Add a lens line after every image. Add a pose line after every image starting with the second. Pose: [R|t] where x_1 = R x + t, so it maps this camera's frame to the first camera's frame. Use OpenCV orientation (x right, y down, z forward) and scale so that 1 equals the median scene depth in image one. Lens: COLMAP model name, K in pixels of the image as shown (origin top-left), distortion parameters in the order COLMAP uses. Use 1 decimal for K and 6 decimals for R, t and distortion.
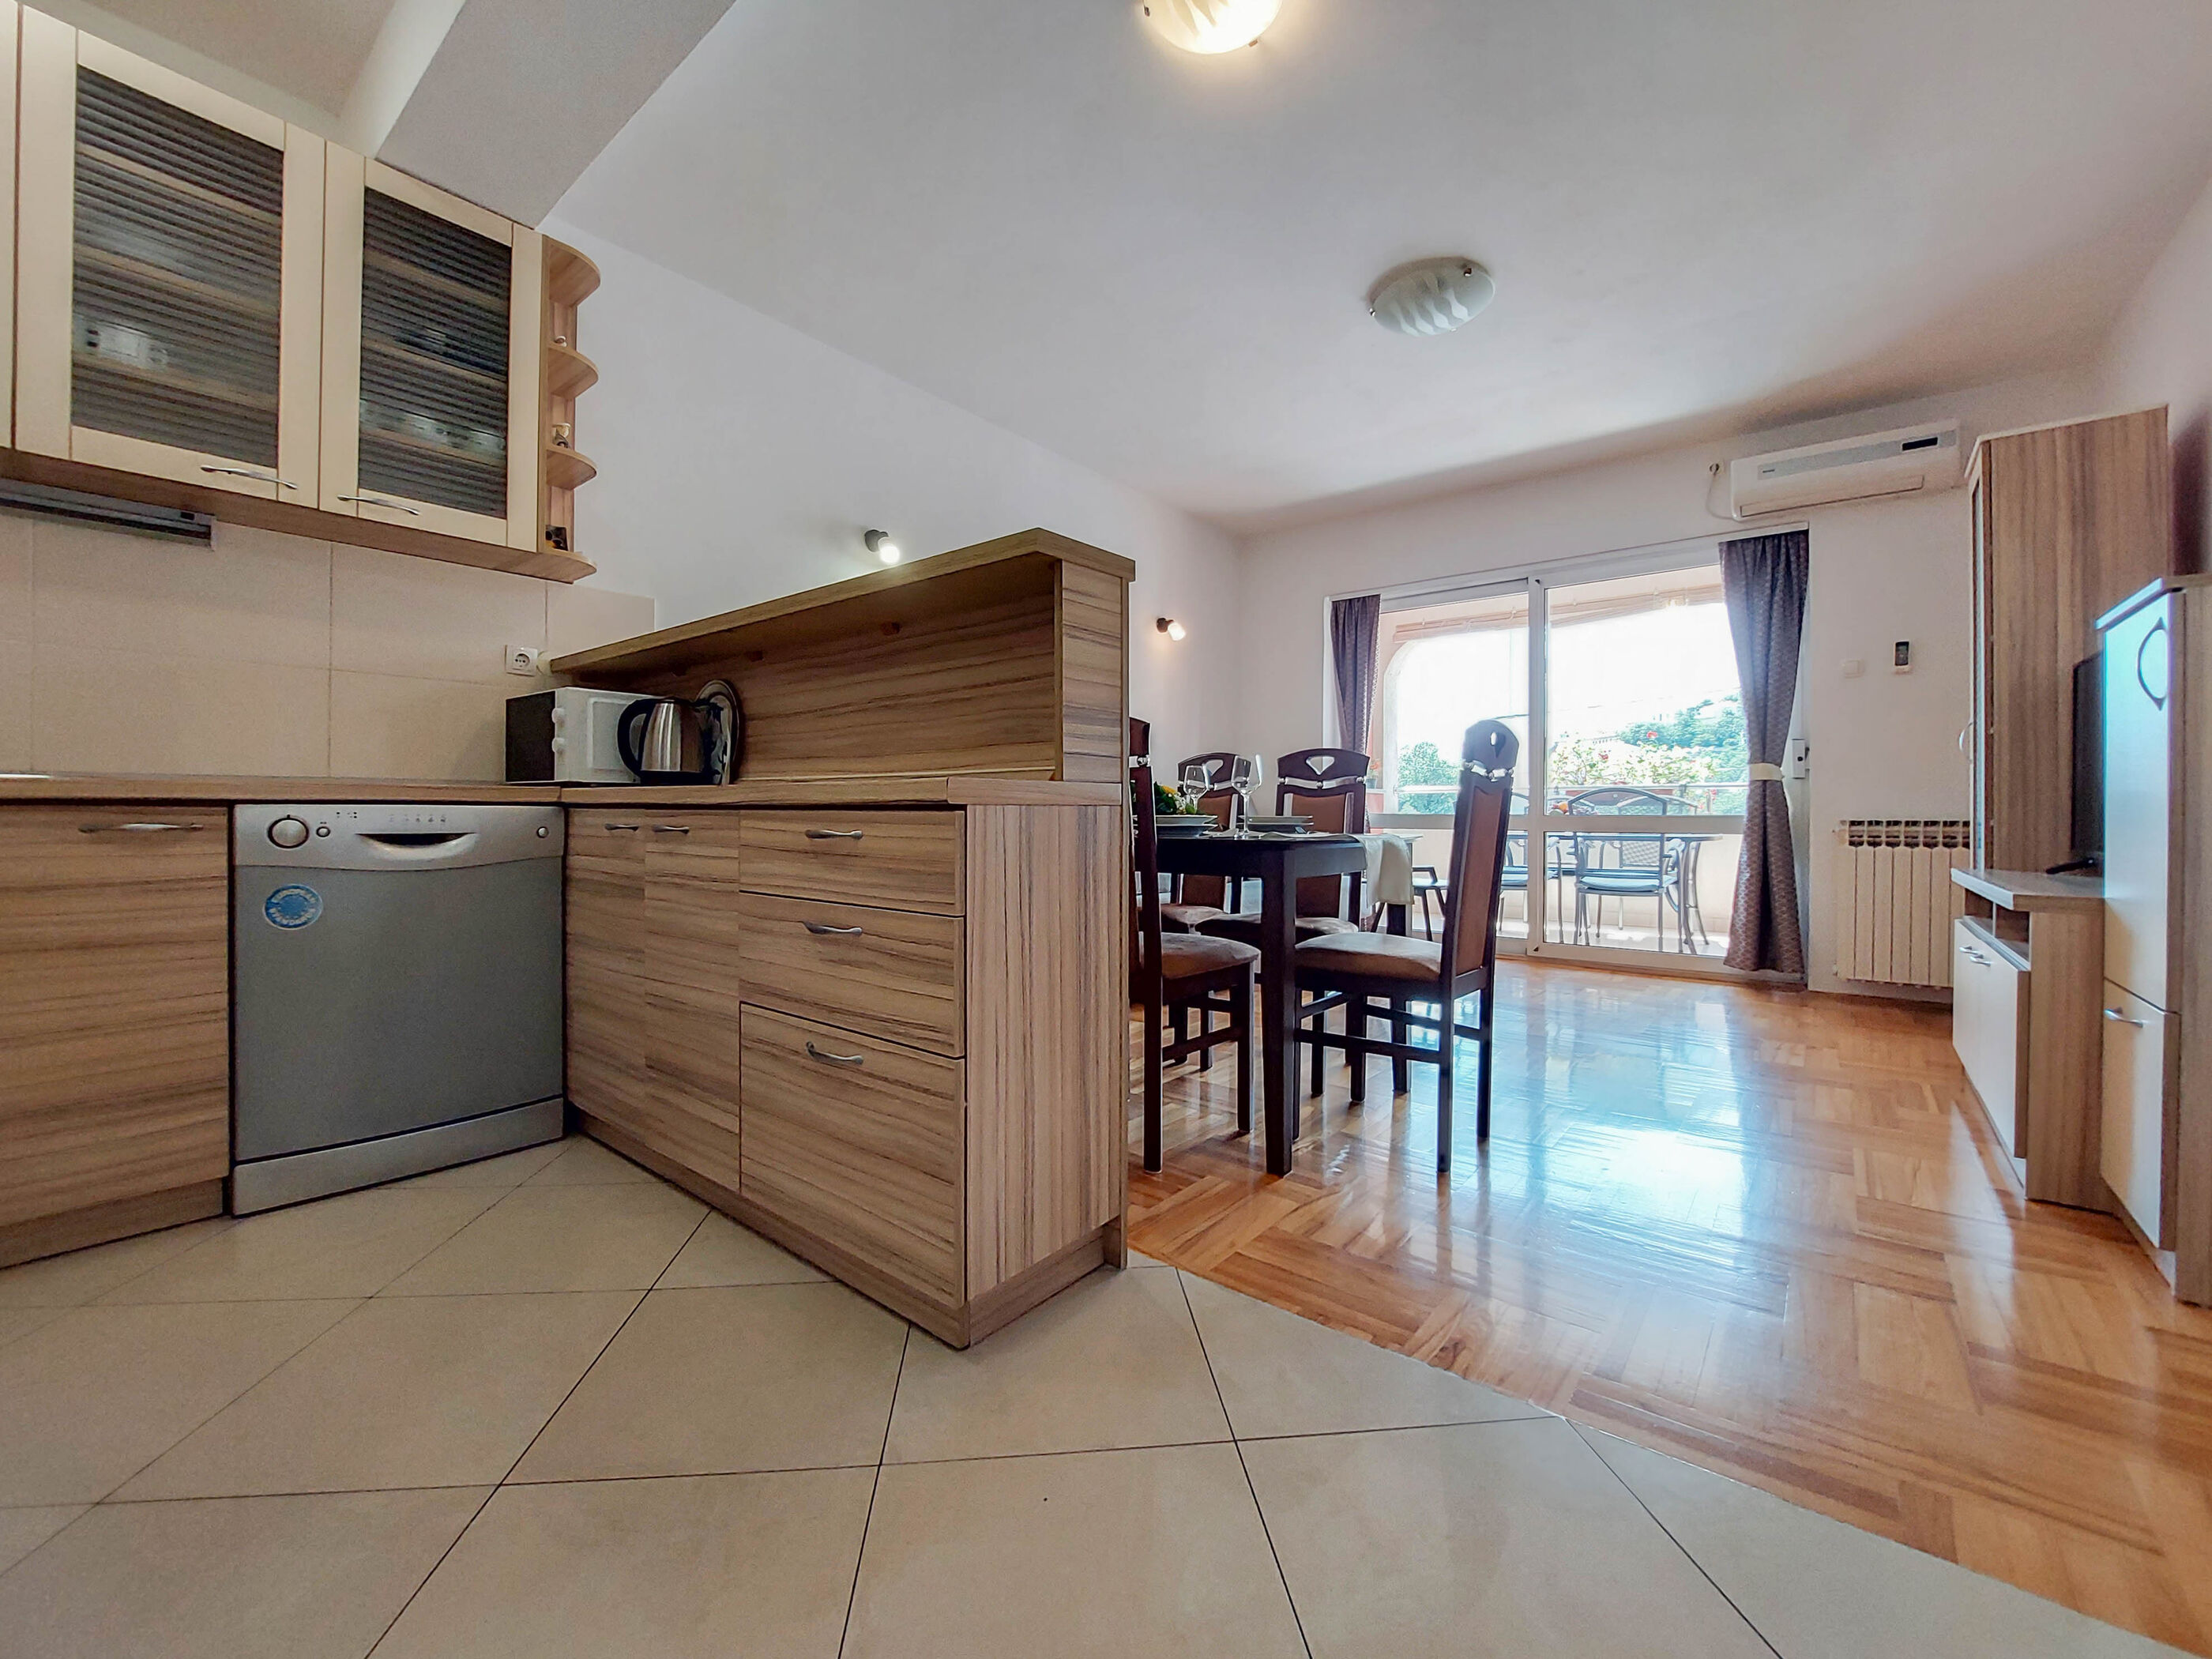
lens RADIAL K [[885.7, 0, 1118.5], [0, 885.7, 816.5], [0, 0, 1]] dist [-0.015512, -0.001596]
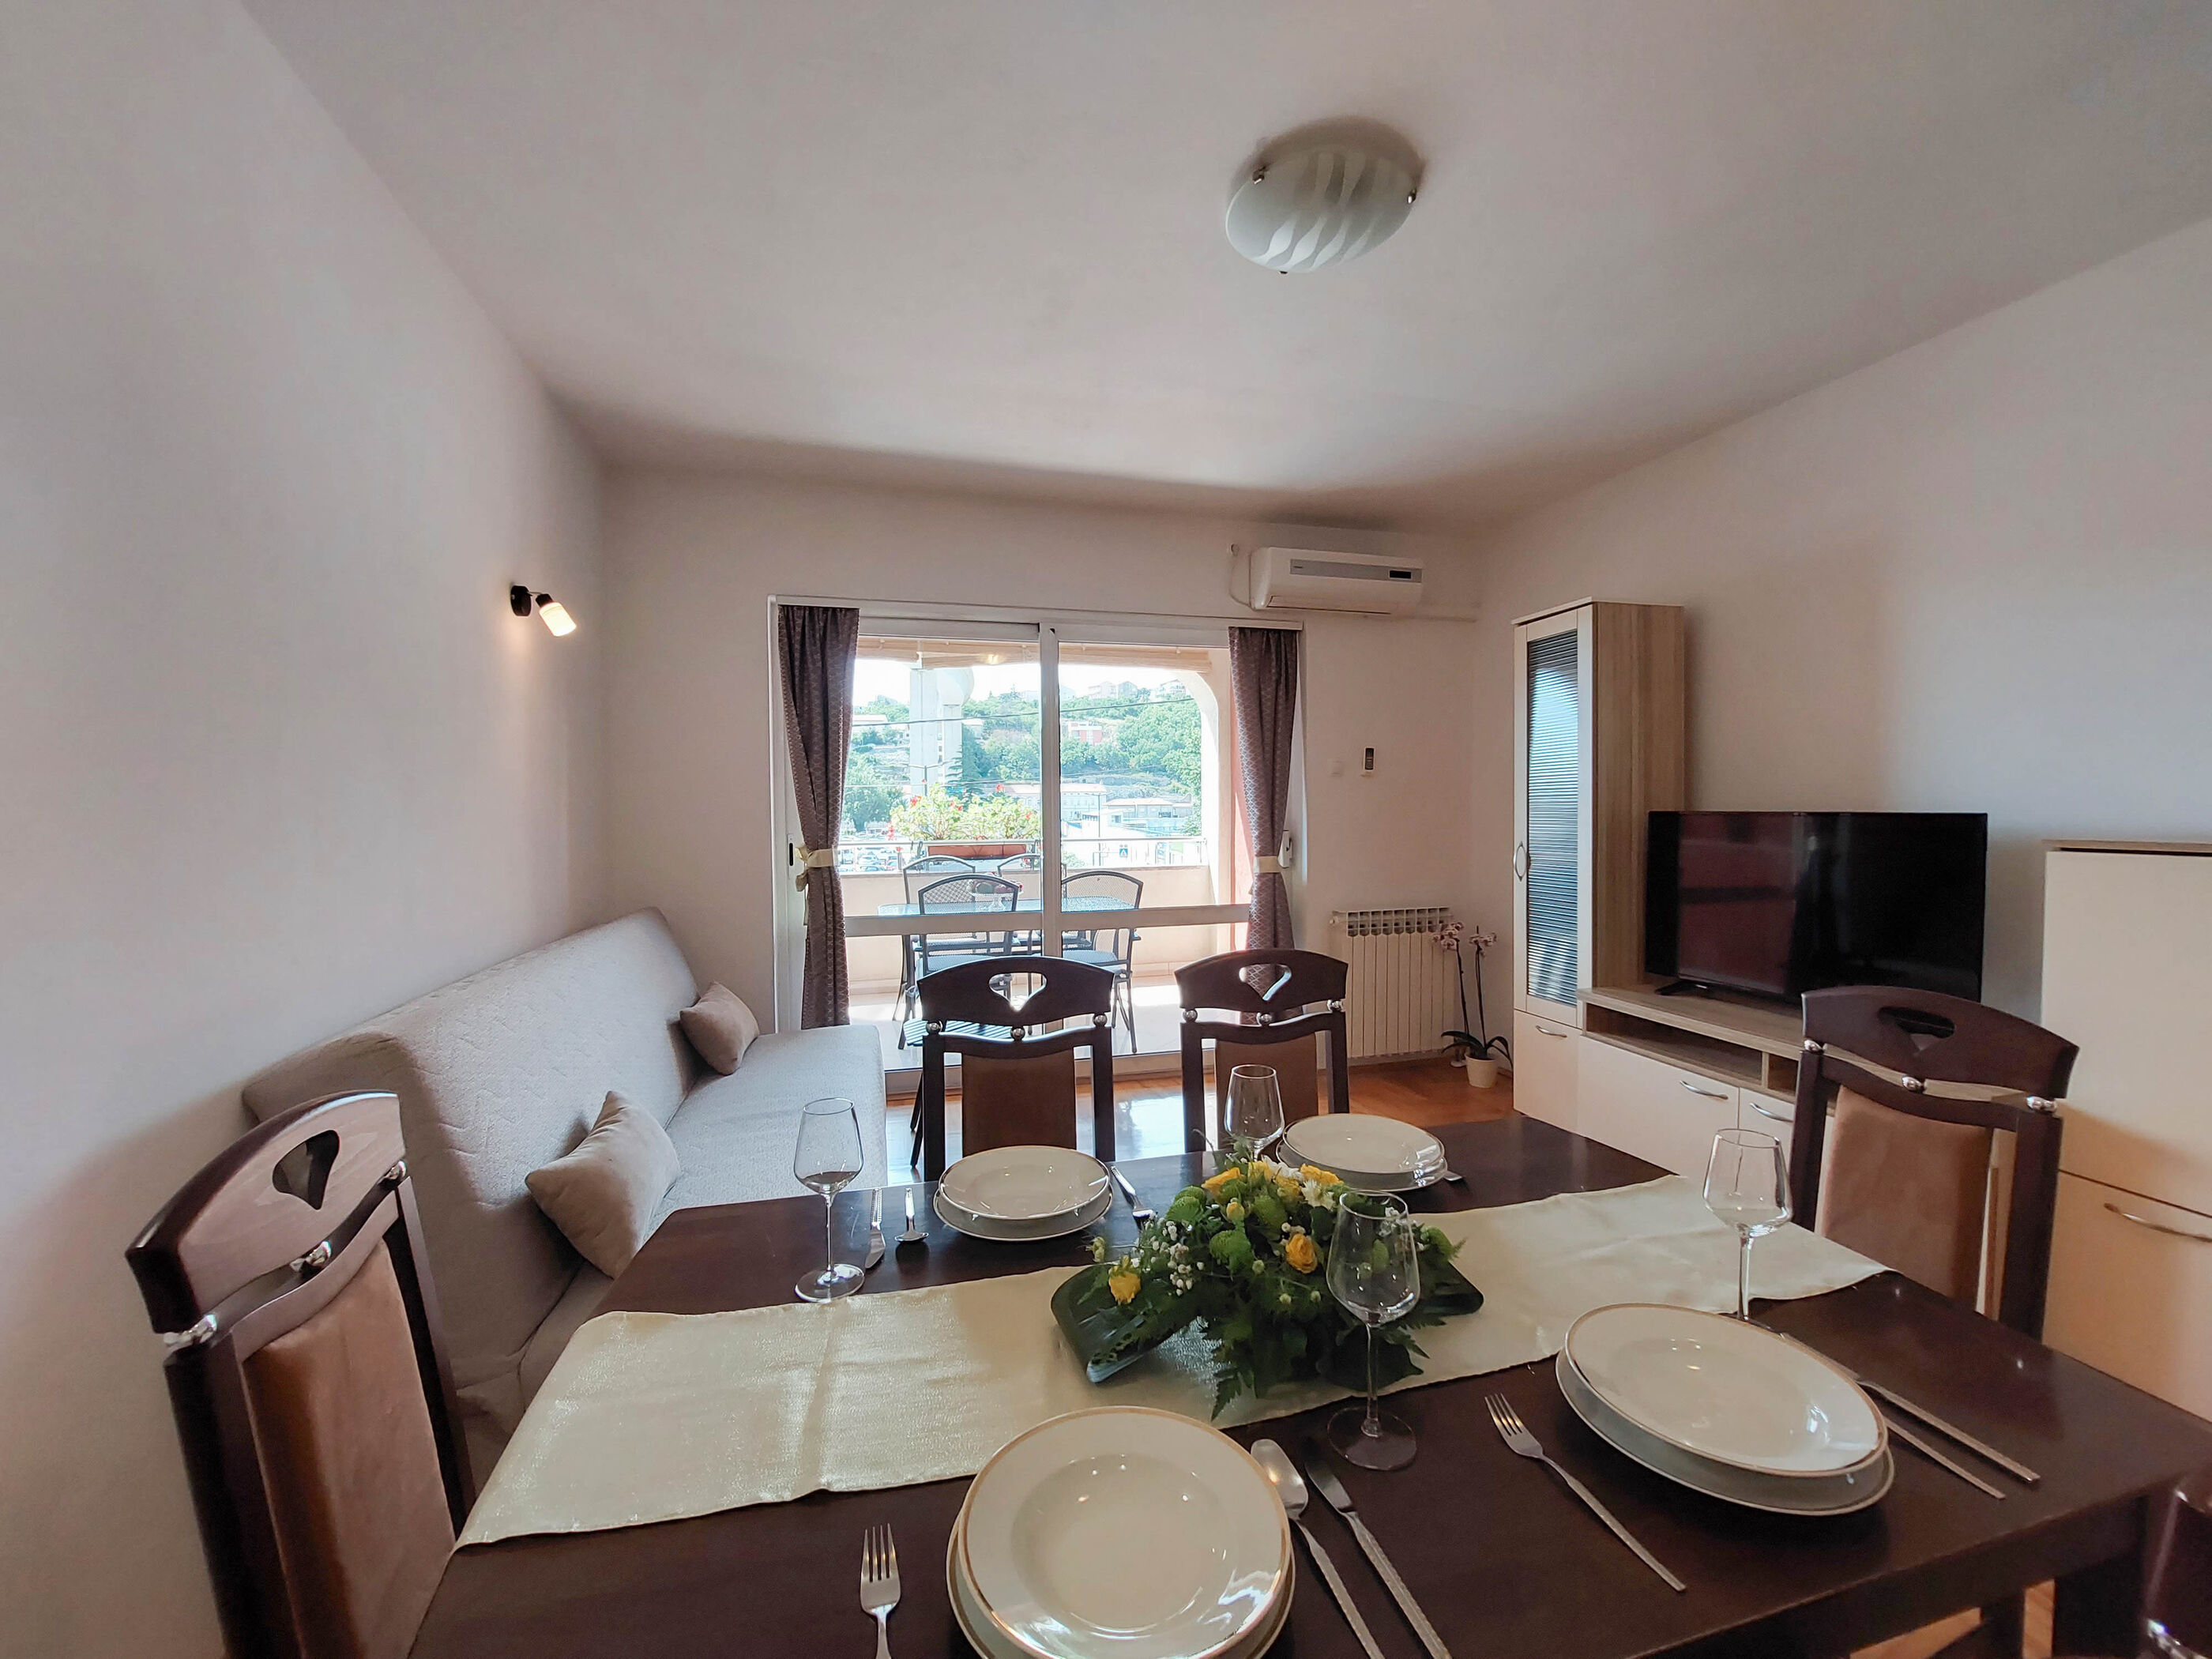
lens RADIAL K [[885.7, 0, 1092.8], [0, 885.7, 823.3], [0, 0, 1]] dist [-0.015512, -0.001596]
pose [[0.592773, -0.027778, 0.804891, -0.271720], [0.013328, 0.999606, 0.024682, -0.166800], [-0.805260, -0.003903, 0.592910, 0.749885]]
